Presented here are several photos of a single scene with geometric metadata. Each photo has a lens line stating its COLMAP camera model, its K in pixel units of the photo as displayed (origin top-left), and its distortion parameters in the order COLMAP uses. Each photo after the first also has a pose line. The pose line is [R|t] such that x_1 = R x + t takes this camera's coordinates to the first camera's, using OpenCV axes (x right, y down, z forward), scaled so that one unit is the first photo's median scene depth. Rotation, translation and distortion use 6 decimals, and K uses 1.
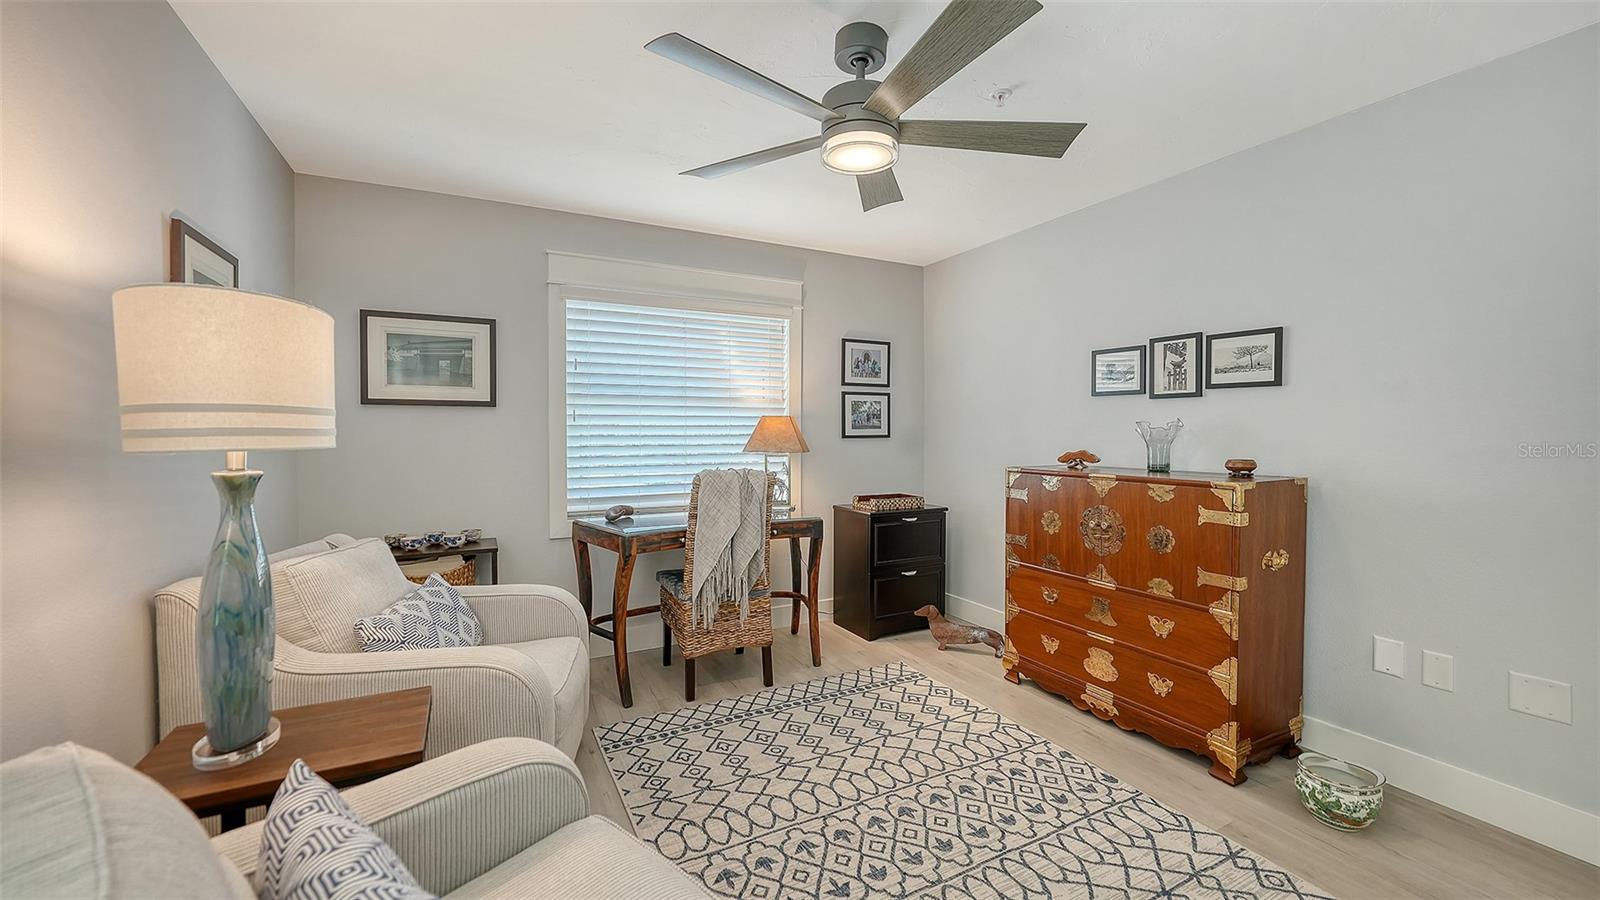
lens RADIAL K [[606.8, 0, 797.0], [0, 606.8, 445.7], [0, 0, 1]] dist [-0.015124, 0.000012]
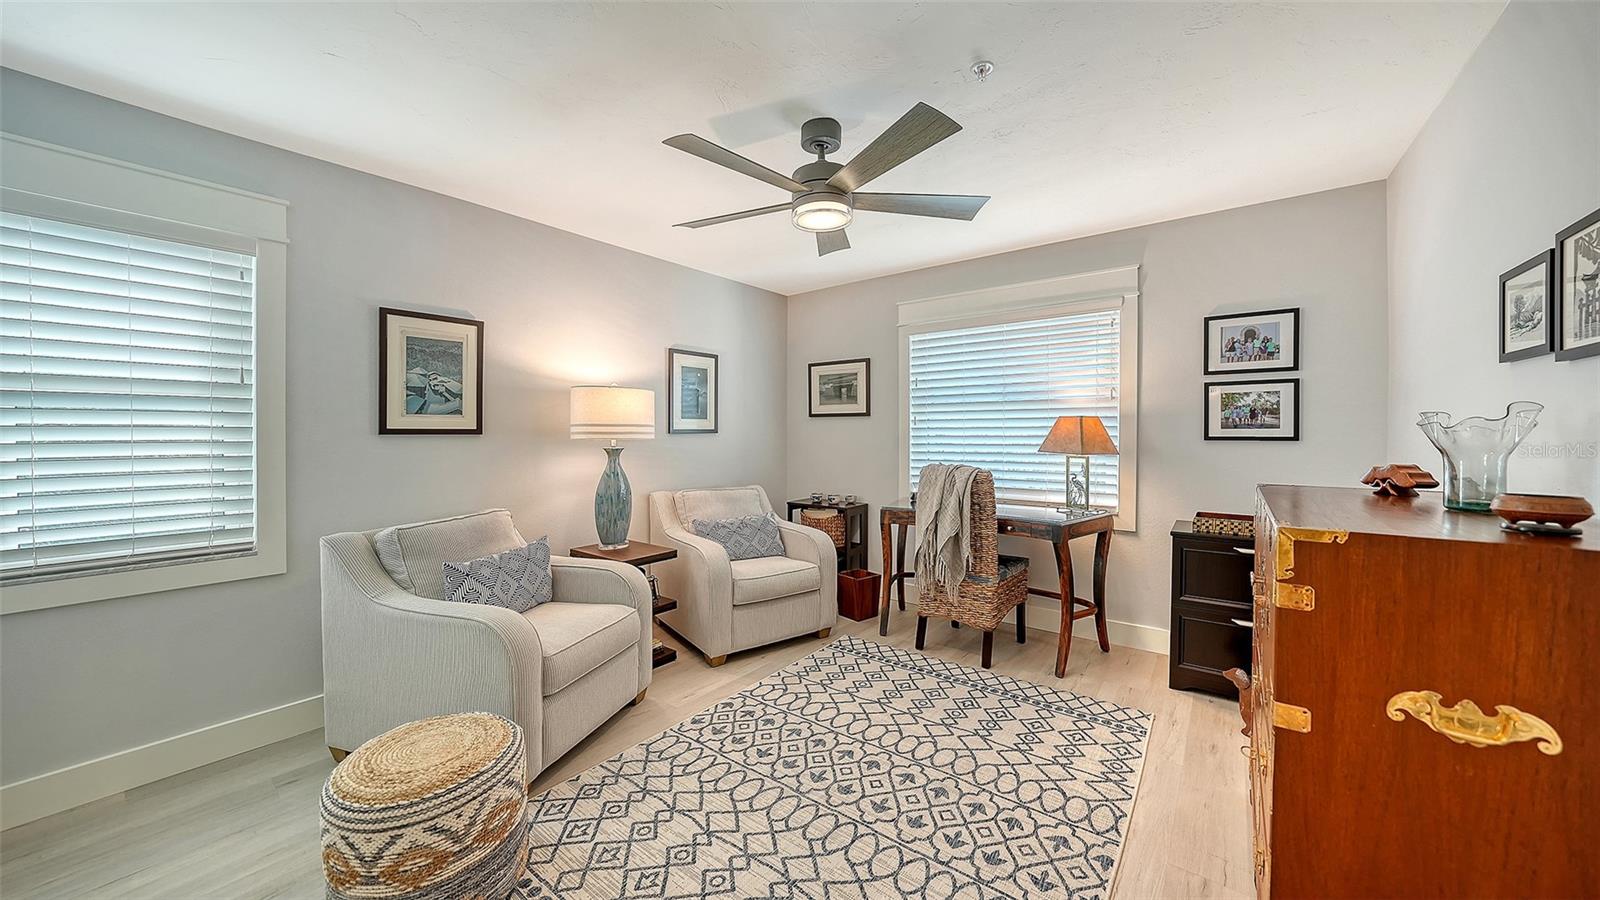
lens RADIAL K [[549.7, 0, 801.1], [0, 549.7, 439.7], [0, 0, 1]] dist [-0.018651, 0.000159]
pose [[0.423711, 0.010750, -0.905734, 0.713850], [-0.020004, 0.999797, 0.002508, -0.006130], [0.905577, 0.017055, 0.423840, 0.289596]]
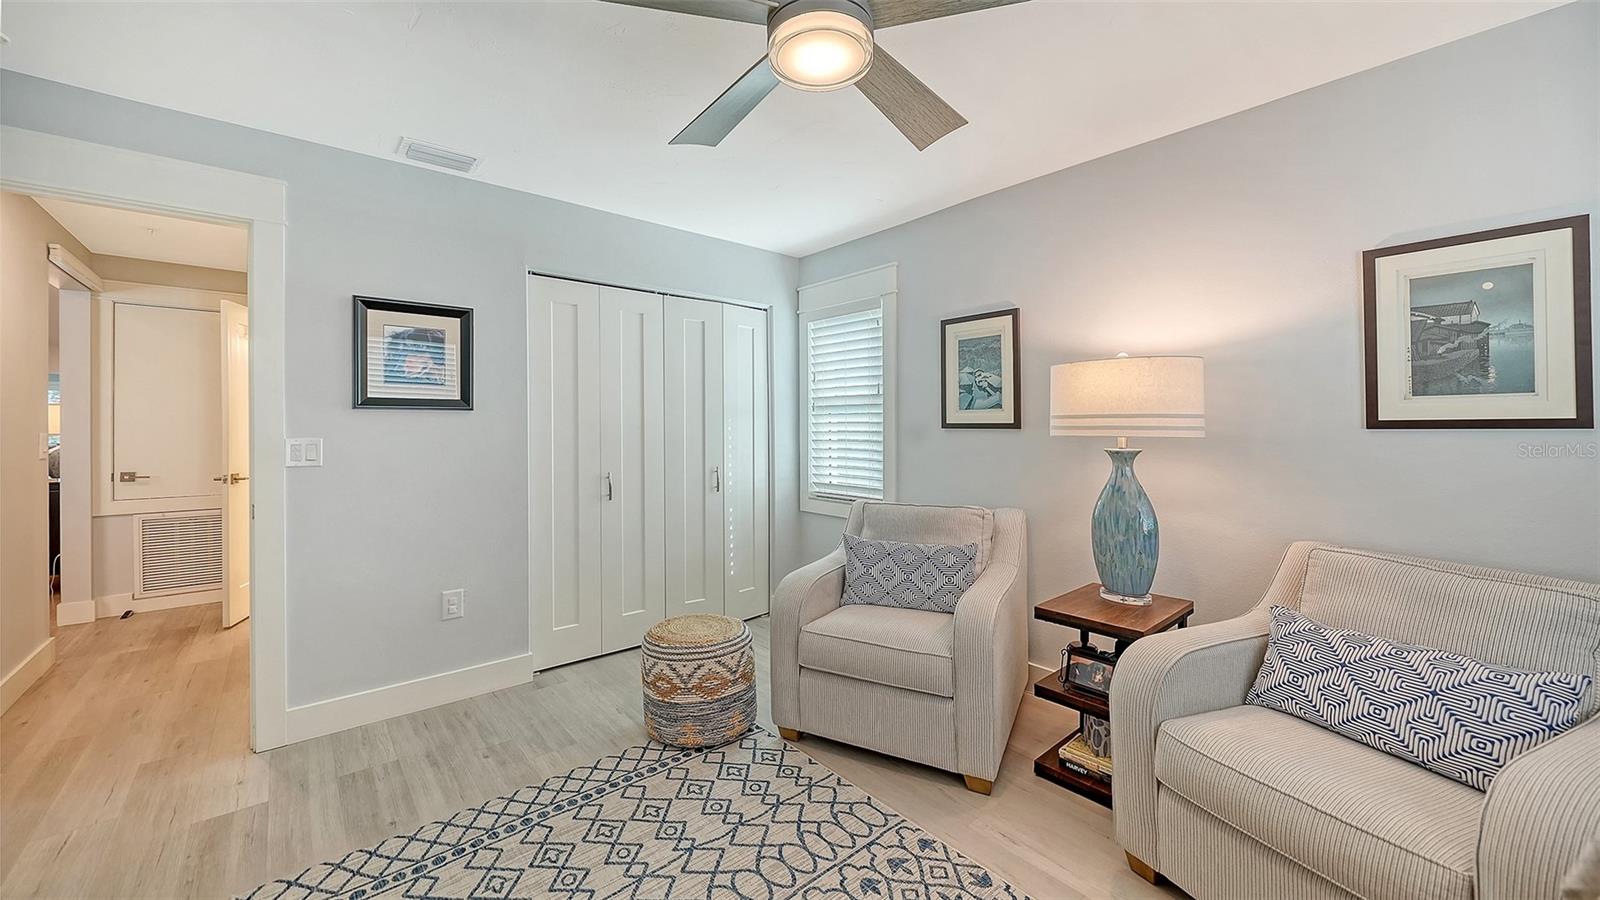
lens RADIAL K [[598.5, 0, 804.5], [0, 598.5, 432.7], [0, 0, 1]] dist [-0.000227, -0.000043]
pose [[-0.969058, 0.002869, -0.246817, 0.176050], [-0.006050, 0.999356, 0.035367, -0.028639], [0.246759, 0.035766, -0.968417, 1.073251]]
